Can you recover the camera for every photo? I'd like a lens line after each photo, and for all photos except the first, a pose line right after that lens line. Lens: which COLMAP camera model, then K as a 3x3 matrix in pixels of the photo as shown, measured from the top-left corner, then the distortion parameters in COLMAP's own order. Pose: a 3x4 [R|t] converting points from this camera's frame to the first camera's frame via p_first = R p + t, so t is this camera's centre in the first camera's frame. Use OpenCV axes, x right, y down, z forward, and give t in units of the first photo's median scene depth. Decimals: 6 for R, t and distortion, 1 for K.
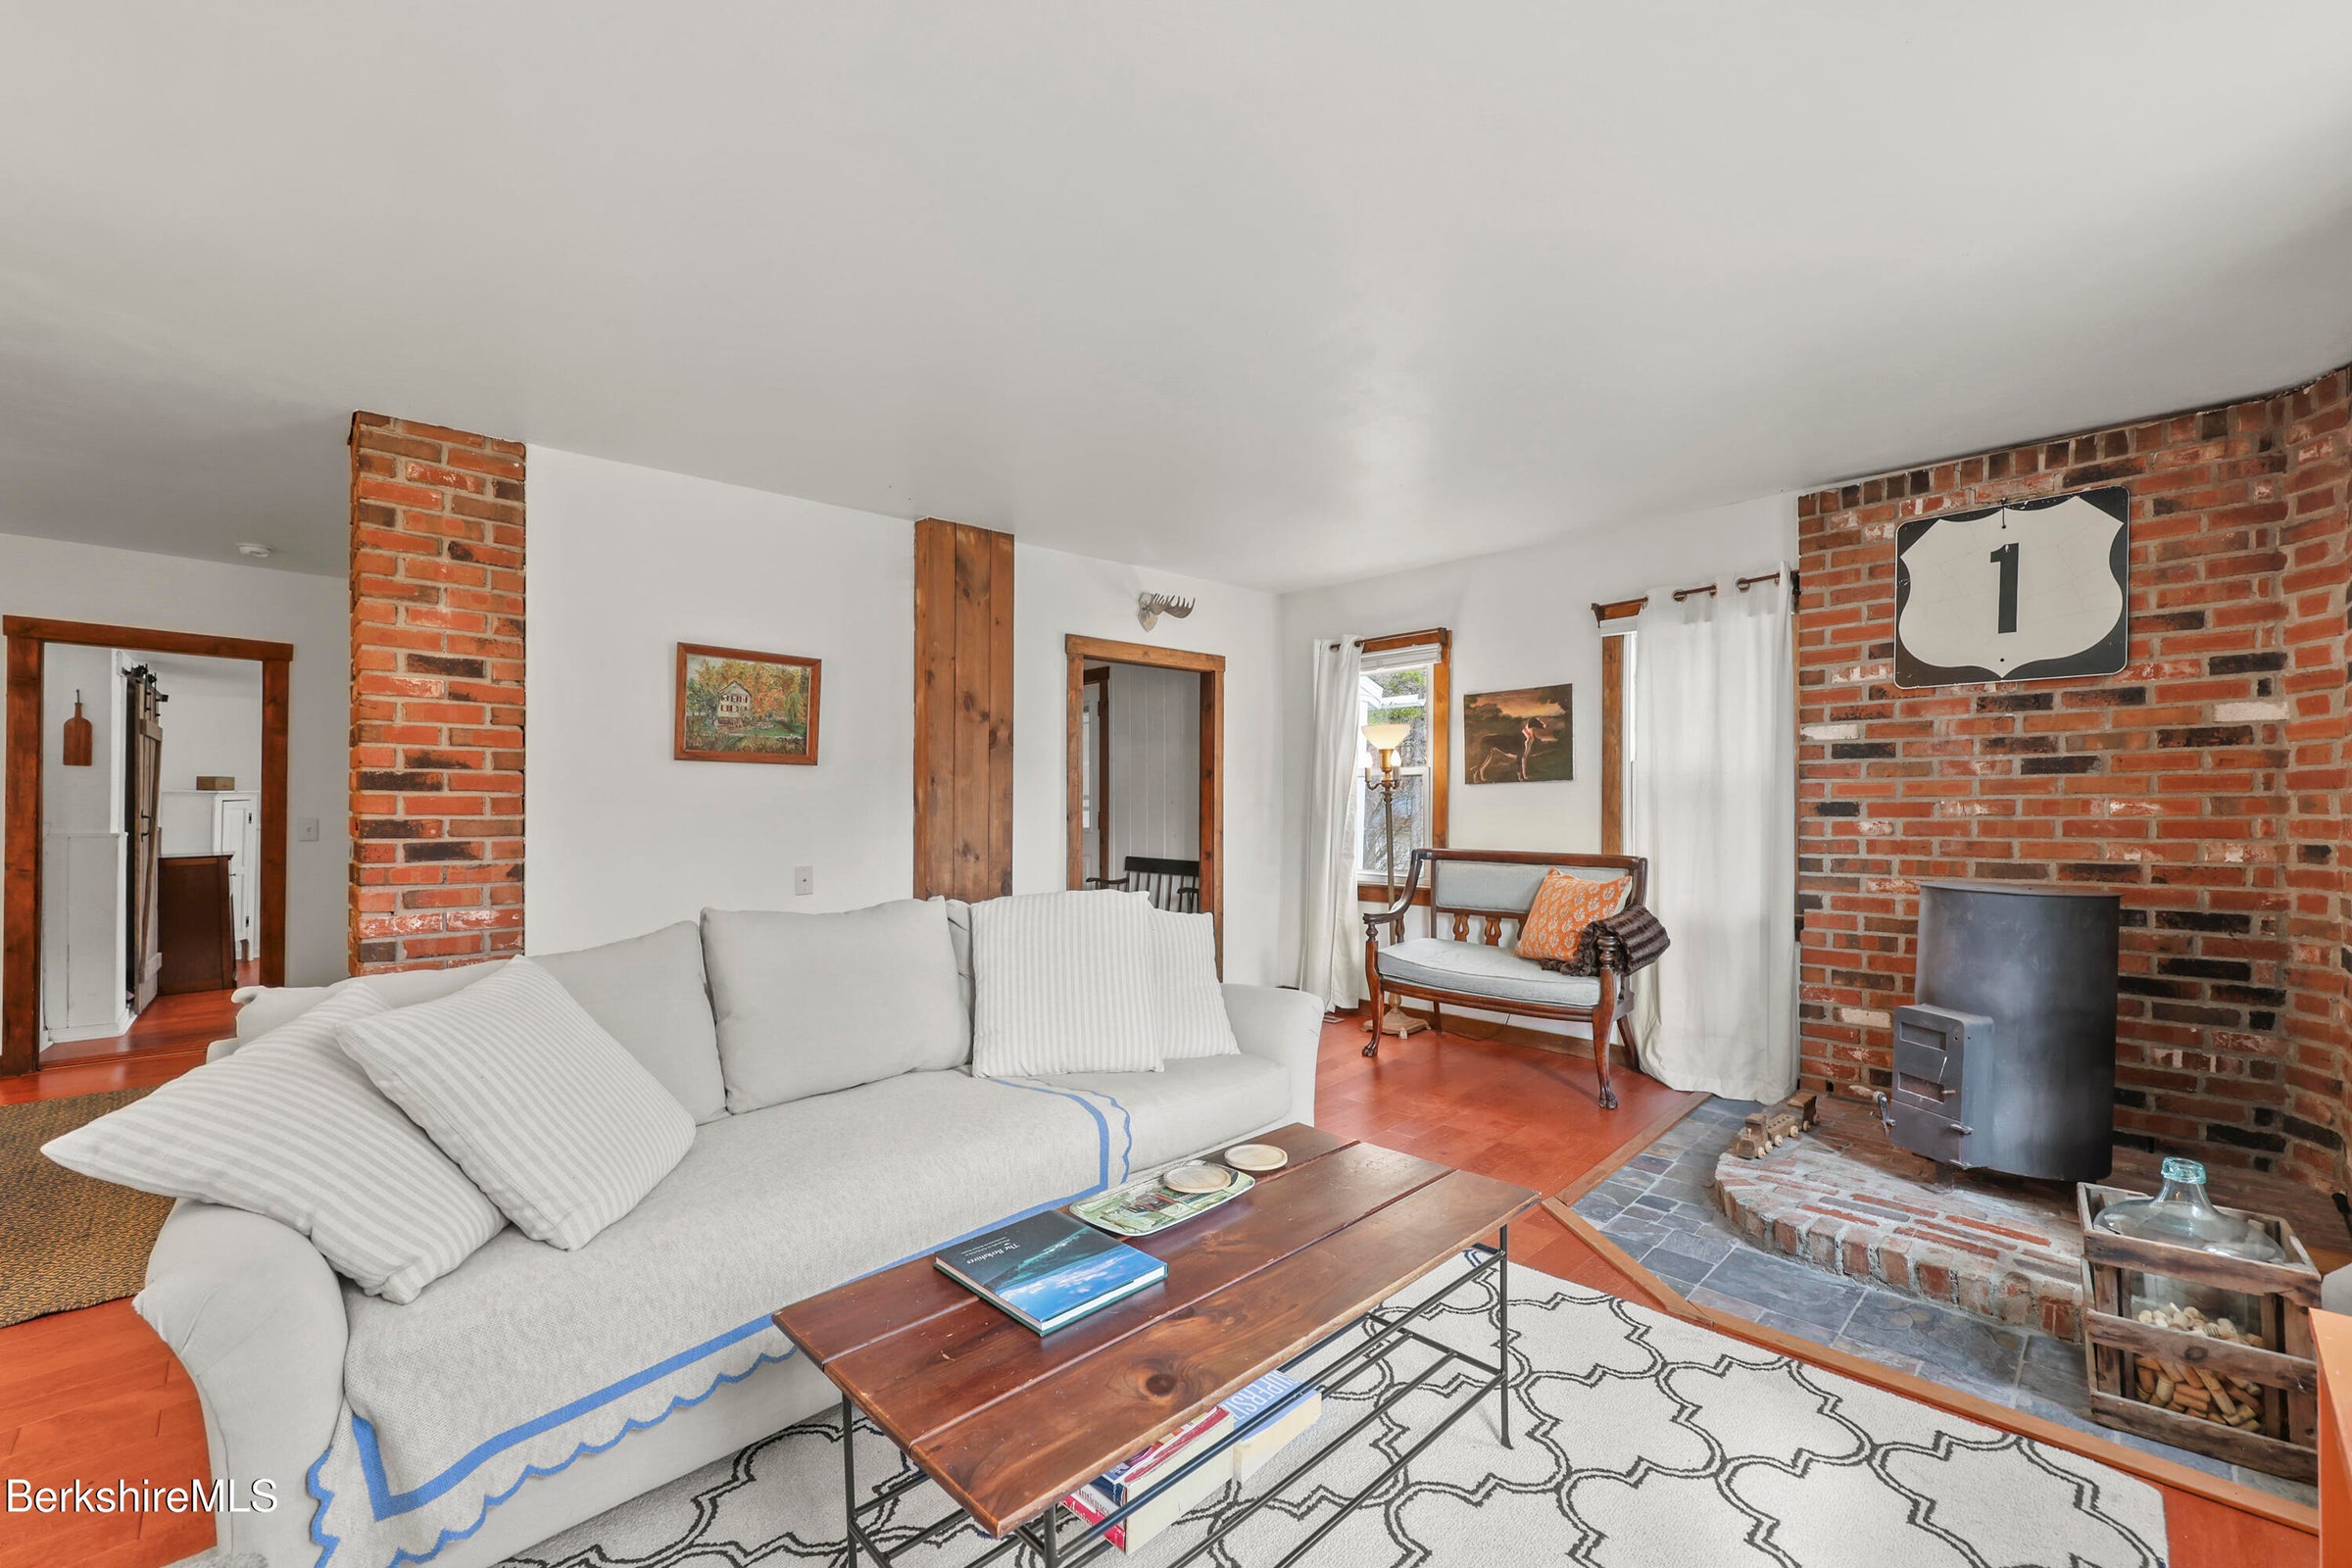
lens RADIAL K [[950.2, 0, 1187.0], [0, 950.2, 800.5], [0, 0, 1]] dist [0.001300, 0.000286]
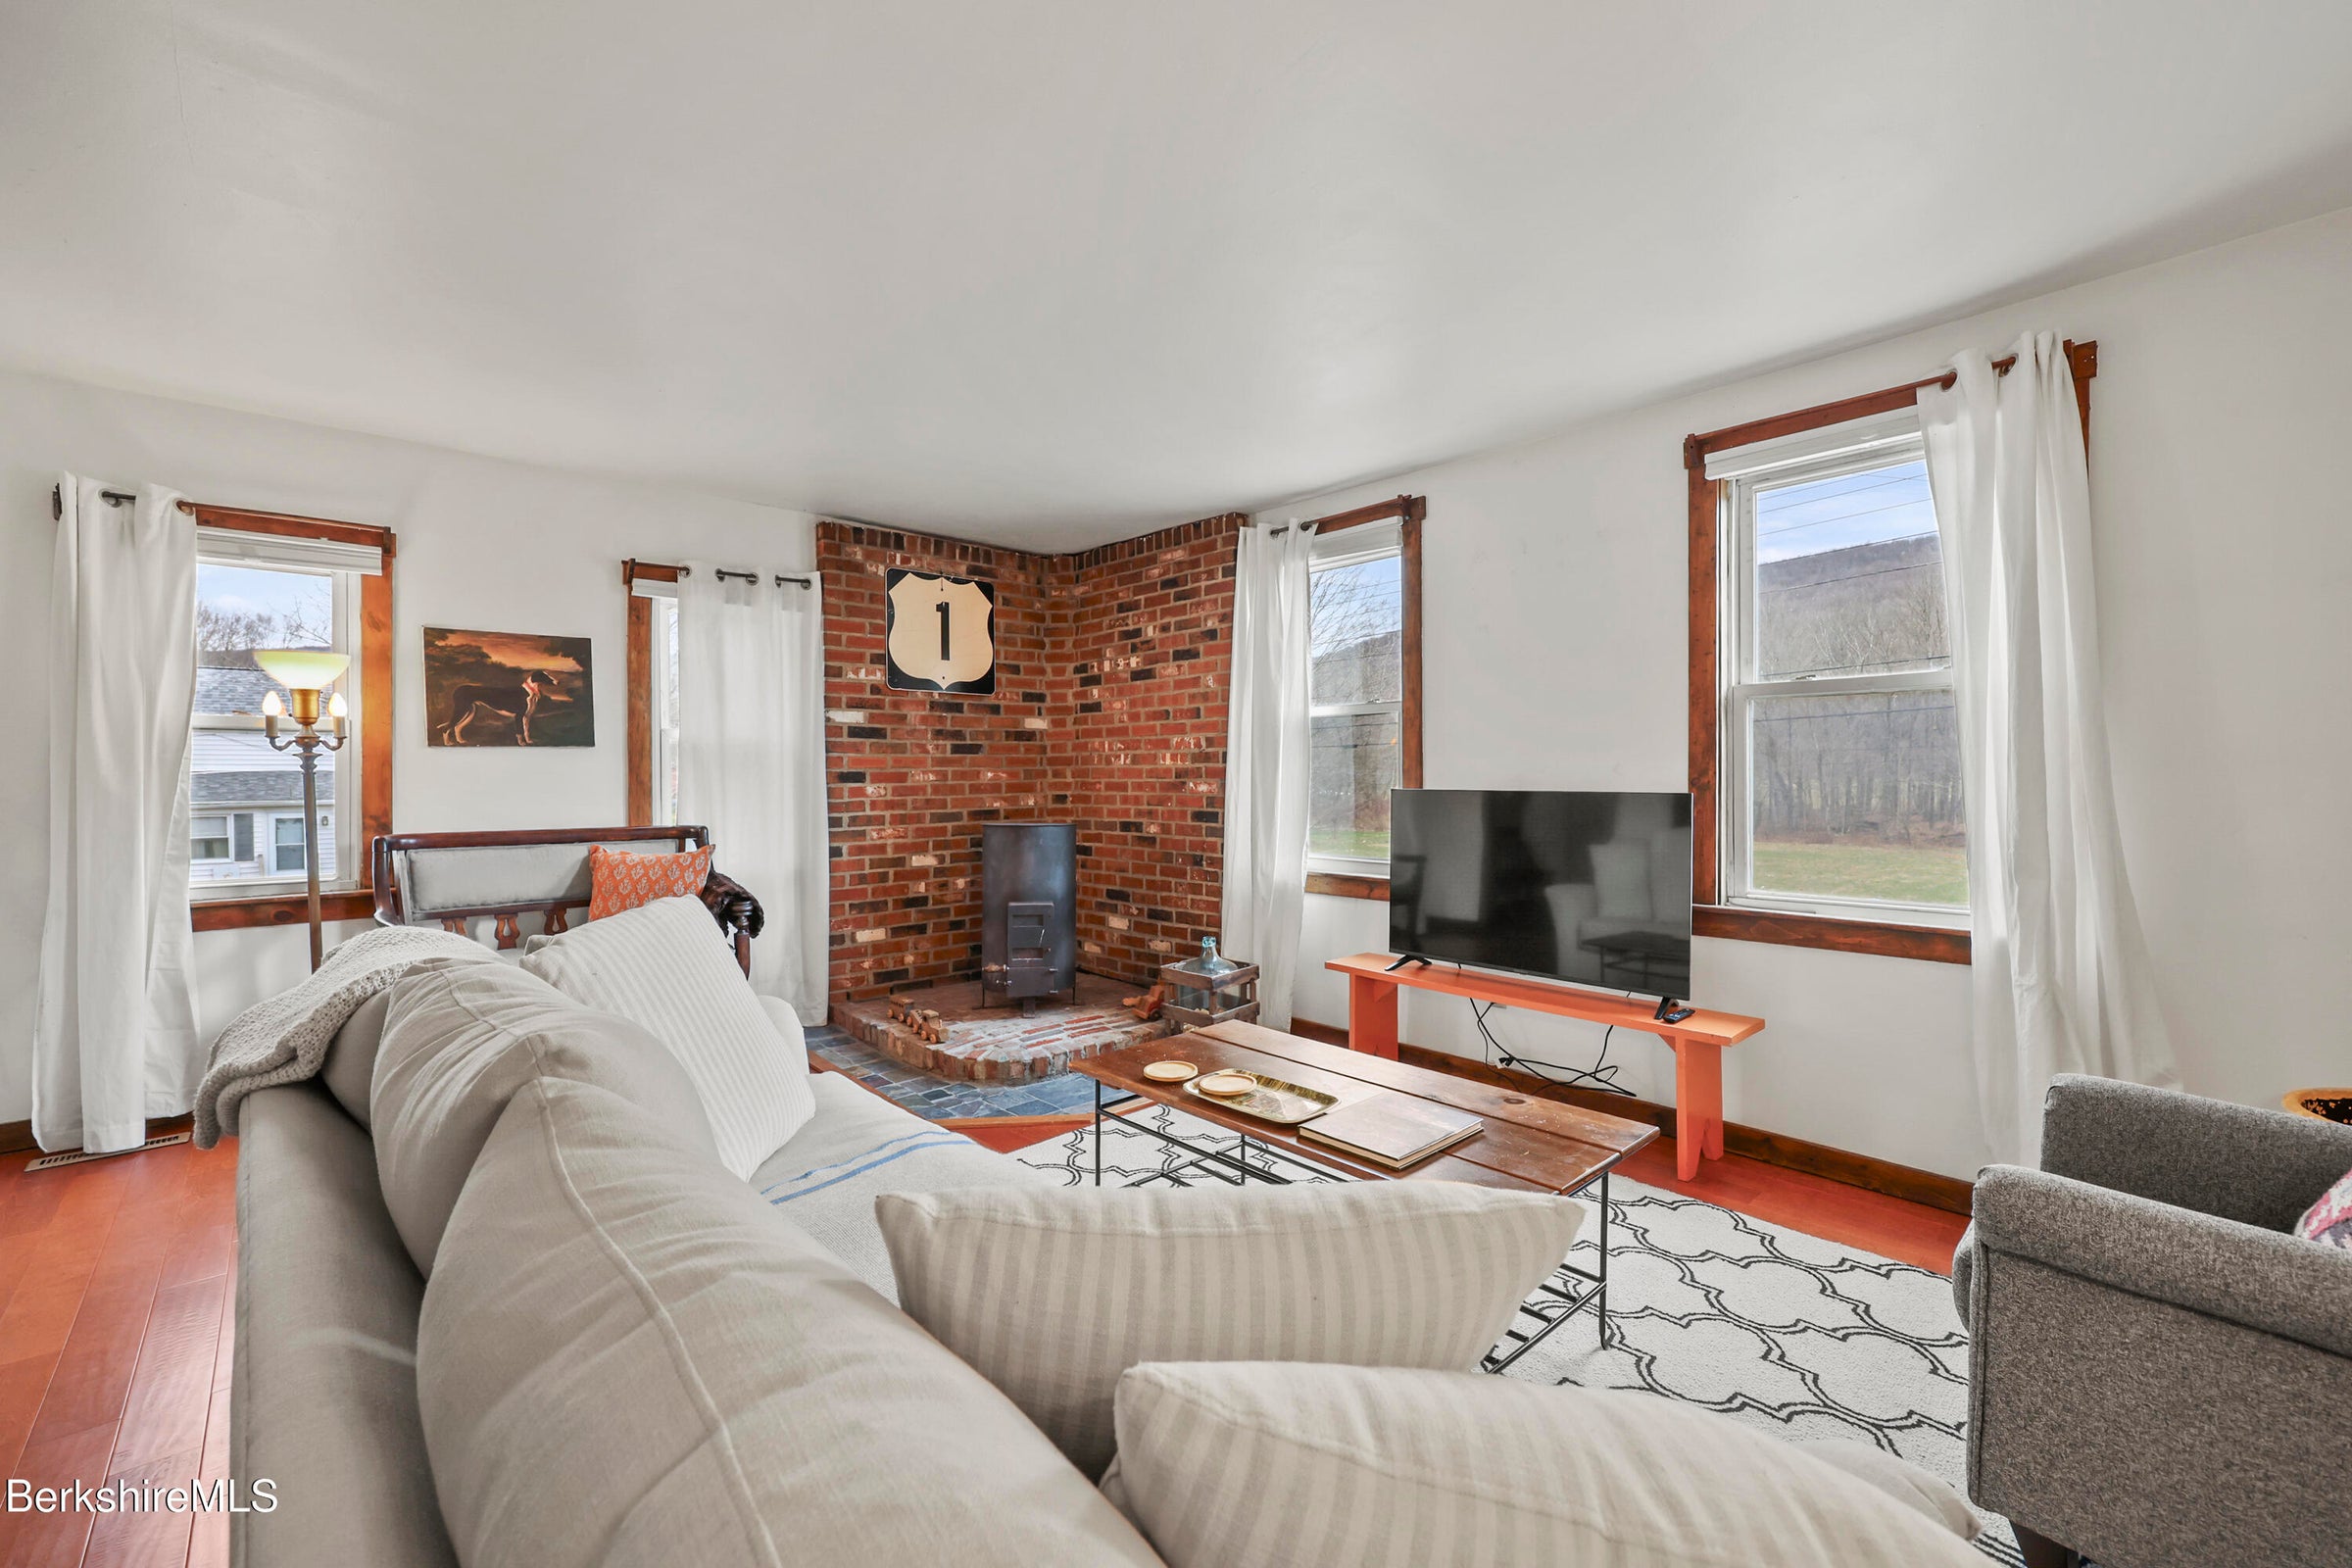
lens RADIAL K [[950.2, 0, 1190.8], [0, 950.2, 779.0], [0, 0, 1]] dist [0.001300, 0.000286]
pose [[0.049634, -0.001603, 0.998766, -0.591106], [-0.001282, 0.999998, 0.001668, 0.008949], [-0.998767, -0.001363, 0.049632, 0.500690]]
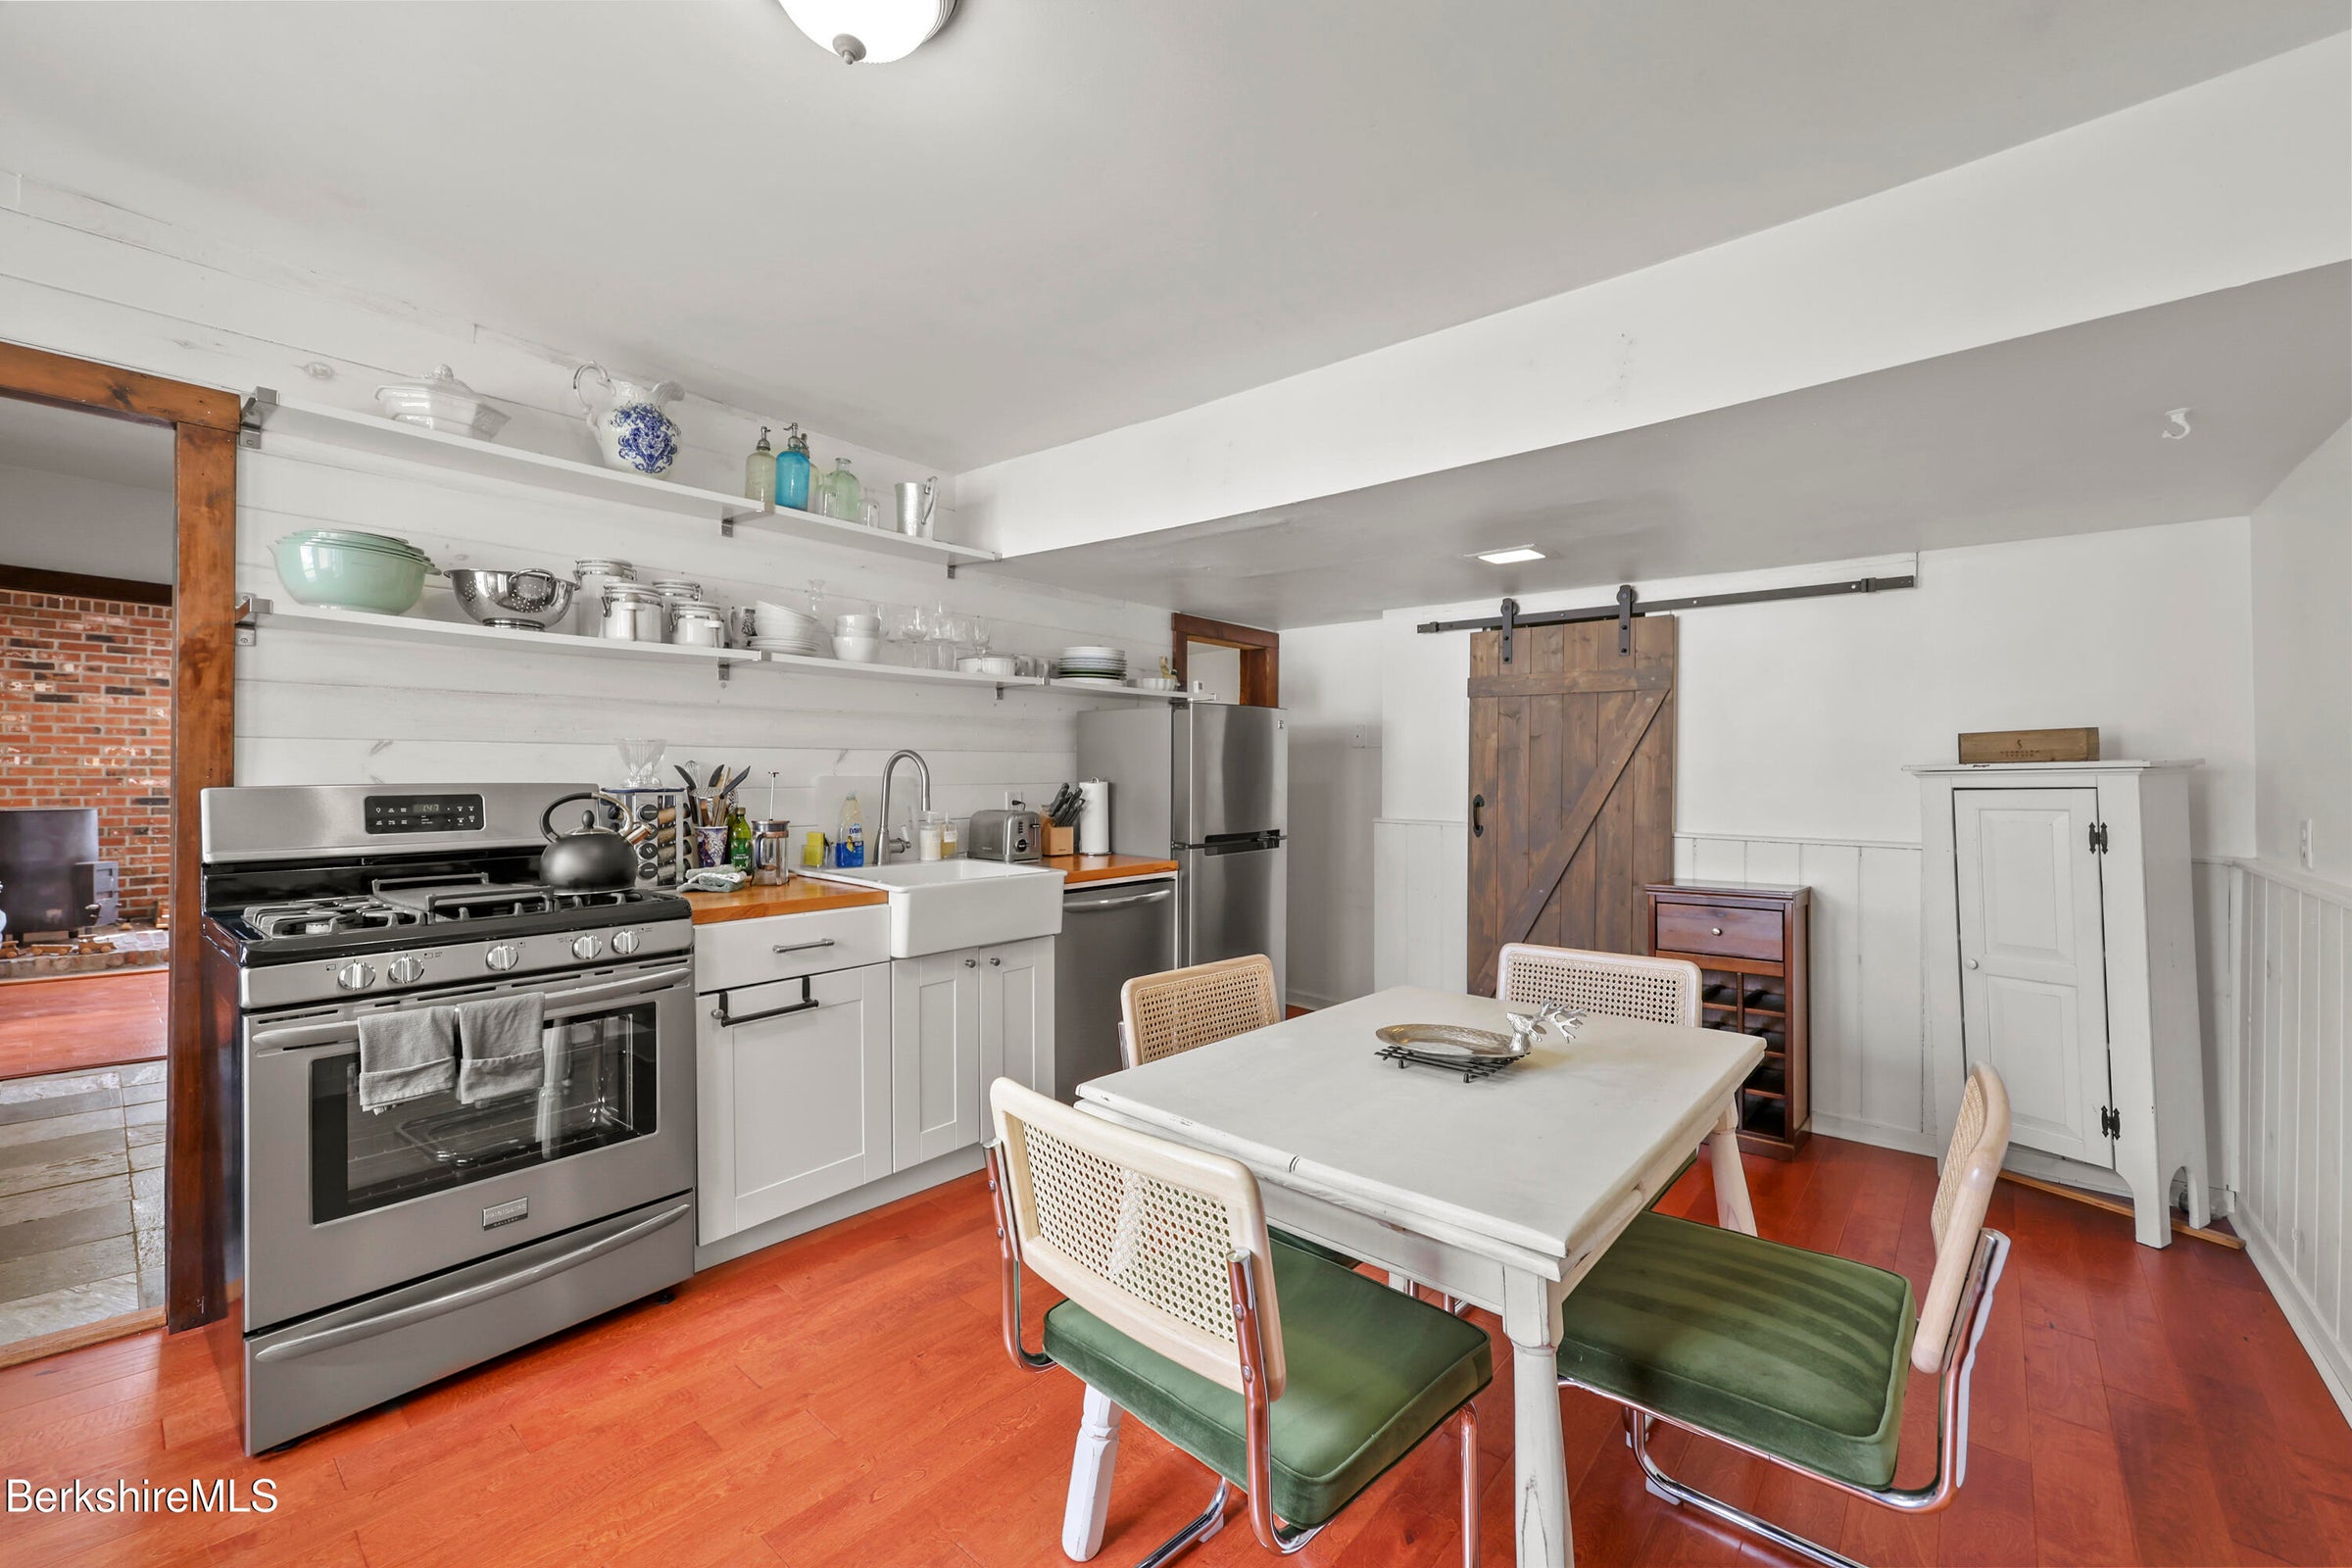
lens RADIAL K [[950.2, 0, 1179.2], [0, 950.2, 778.9], [0, 0, 1]] dist [0.001300, 0.000286]
pose [[-0.998023, -0.005862, -0.062576, -1.308732], [-0.005837, 0.999983, -0.000592, 0.005000], [0.062579, -0.000225, -0.998040, 2.693004]]
